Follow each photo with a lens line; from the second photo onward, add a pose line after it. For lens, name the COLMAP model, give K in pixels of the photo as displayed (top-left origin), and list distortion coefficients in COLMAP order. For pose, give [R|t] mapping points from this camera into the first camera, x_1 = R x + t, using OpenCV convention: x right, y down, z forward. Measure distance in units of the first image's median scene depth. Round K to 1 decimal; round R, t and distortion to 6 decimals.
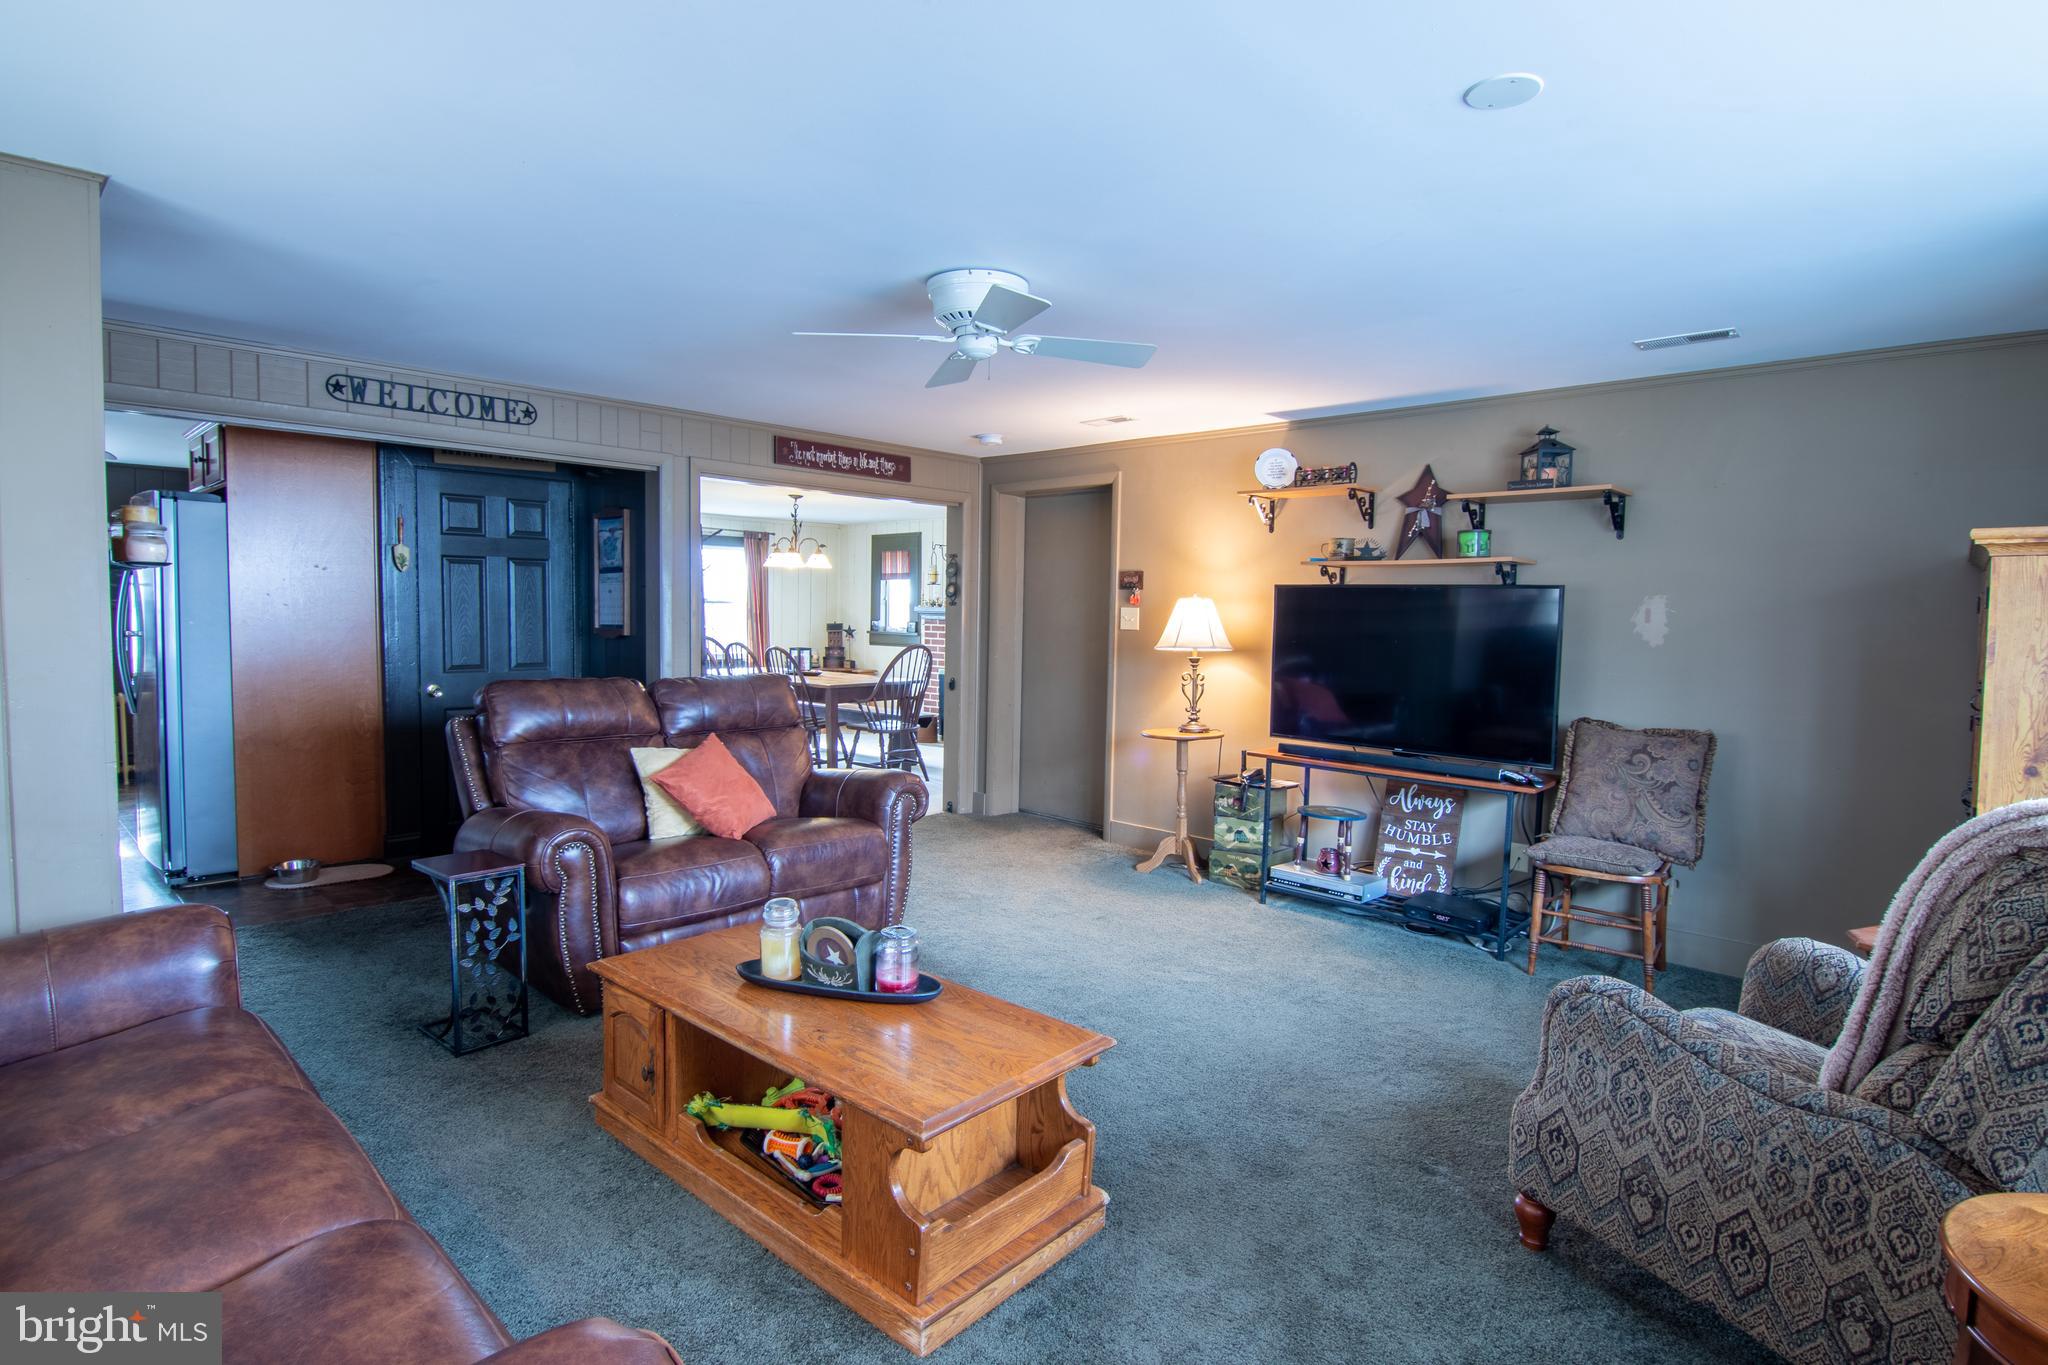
lens RADIAL K [[1046.8, 0, 1022.0], [0, 1046.8, 681.6], [0, 0, 1]] dist [-0.009870, -0.008298]
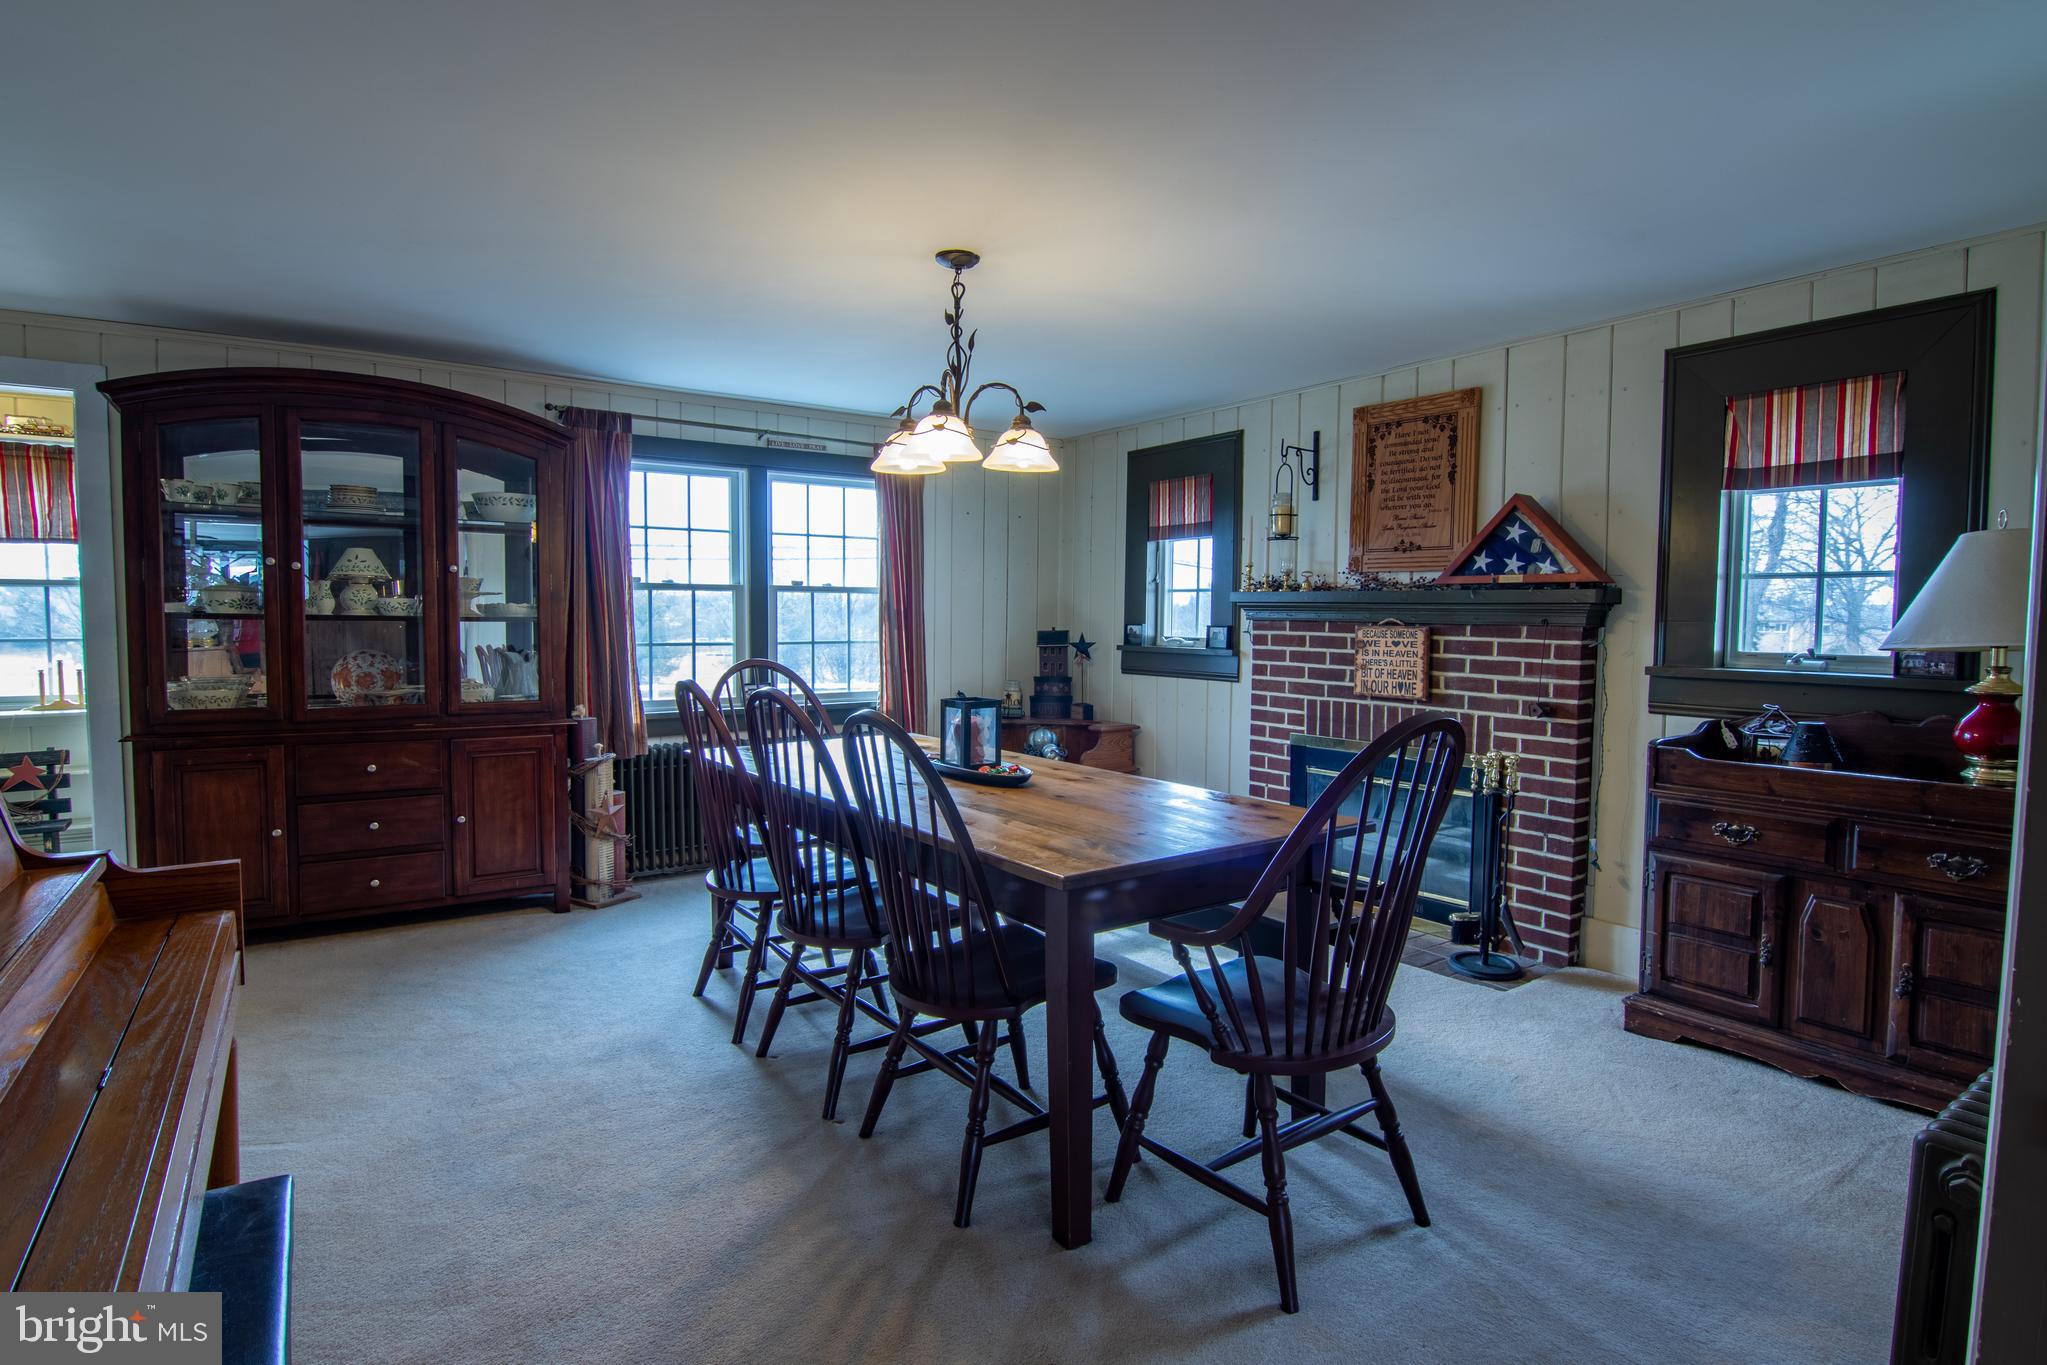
lens RADIAL K [[1046.3, 0, 1016.6], [0, 1046.3, 674.7], [0, 0, 1]] dist [-0.009870, -0.008298]
pose [[0.980754, 0.001306, -0.195243, -0.099414], [-0.003939, 0.999906, -0.013097, -0.028160], [0.195207, 0.013614, 0.980668, 0.511340]]
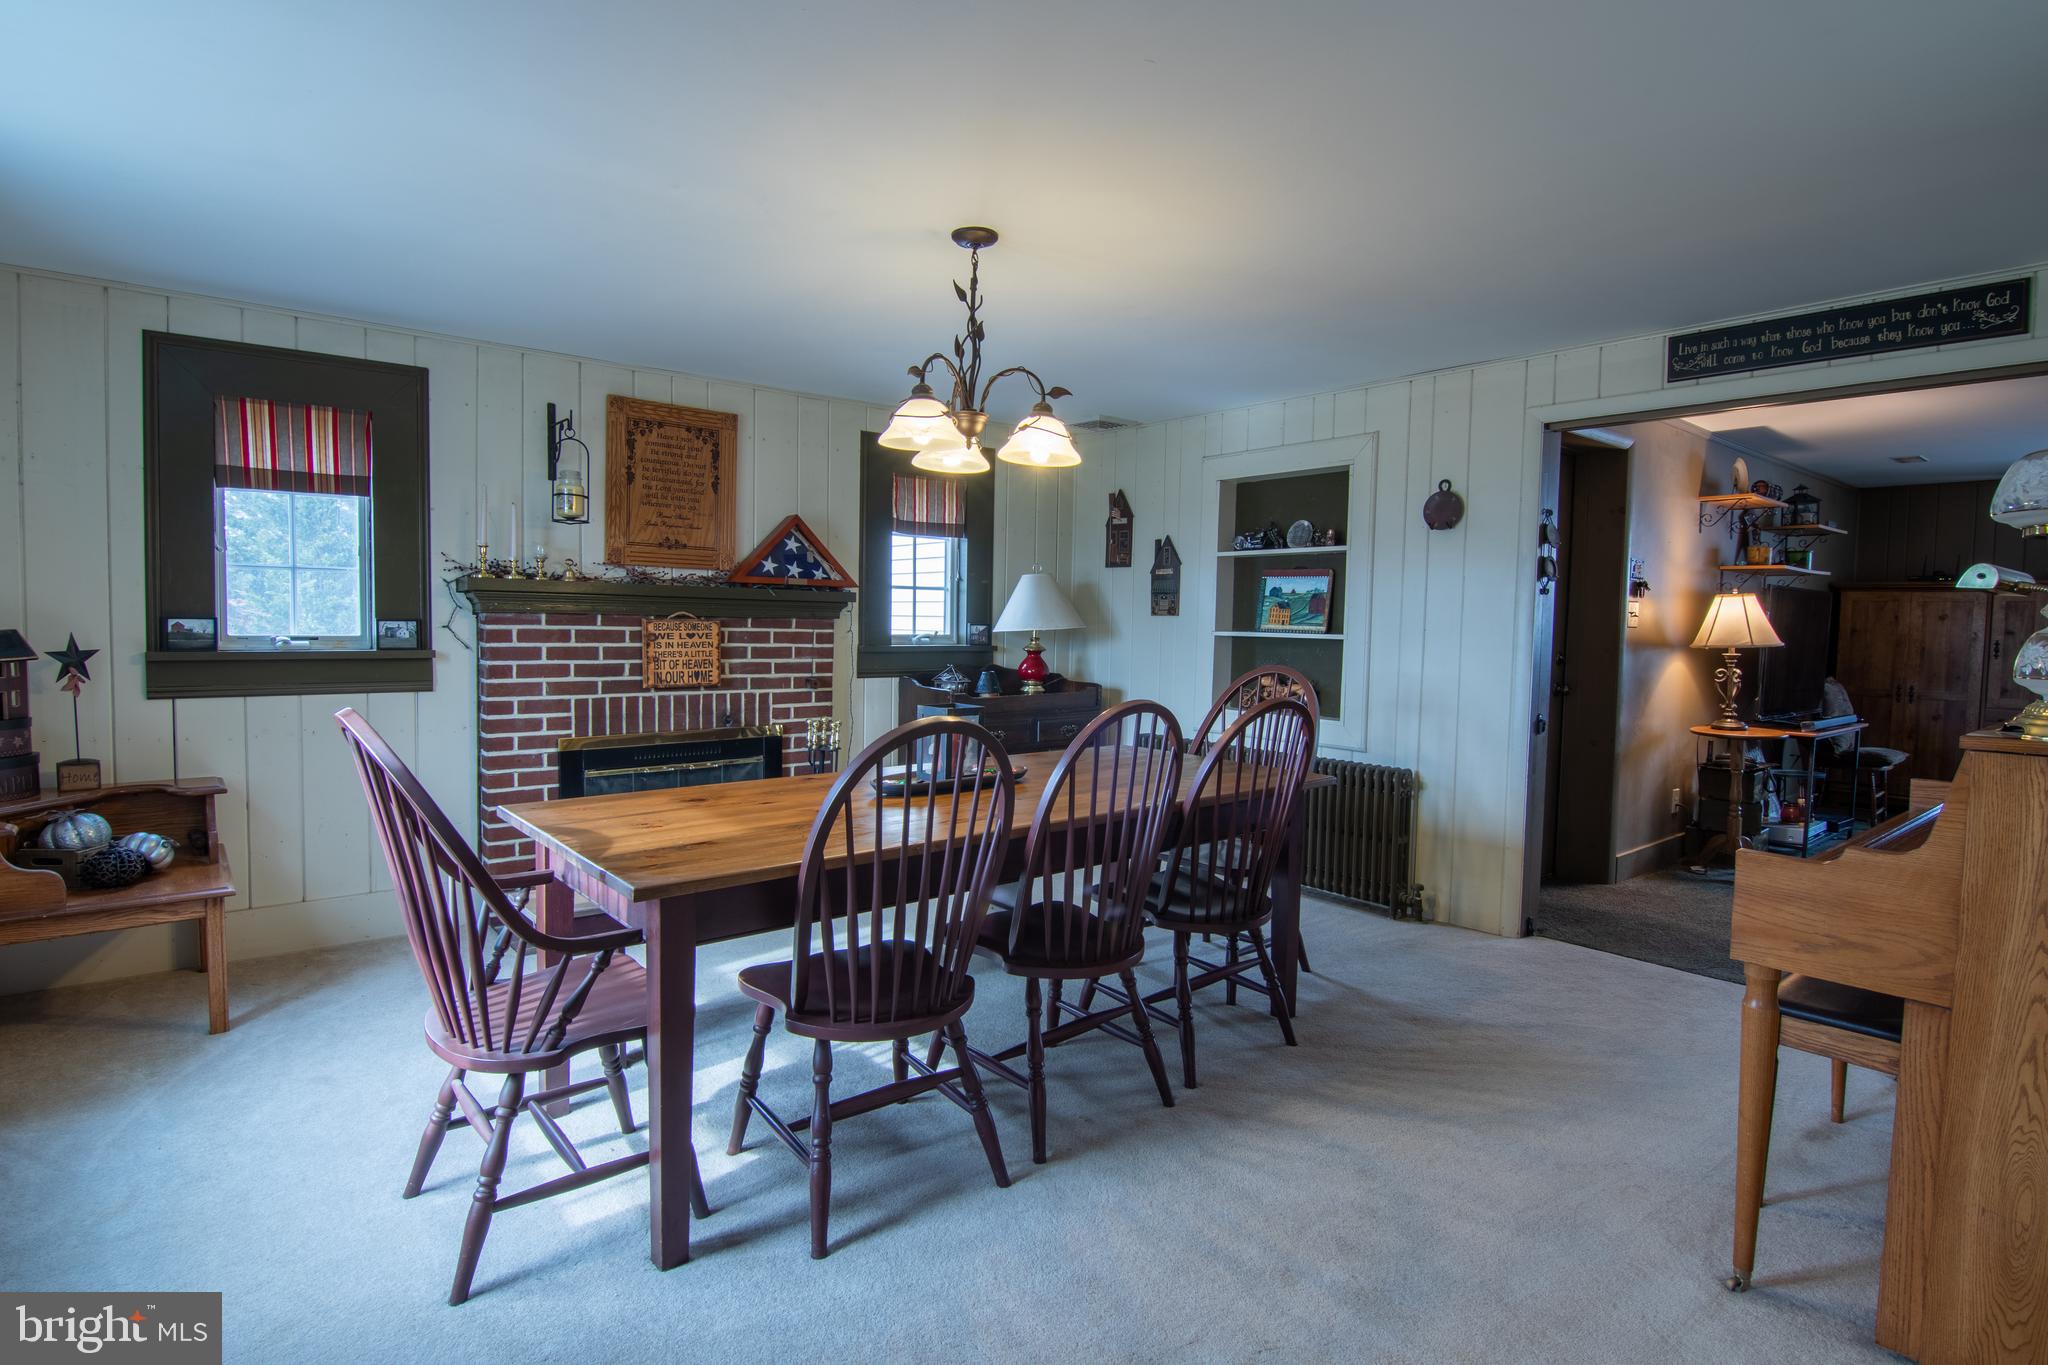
lens RADIAL K [[1046.8, 0, 1014.9], [0, 1046.8, 674.7], [0, 0, 1]] dist [-0.009870, -0.008298]
pose [[0.106367, -0.070083, 0.991854, -0.416521], [0.052826, 0.996503, 0.064746, -0.048716], [-0.992923, 0.045509, 0.109697, 0.732942]]
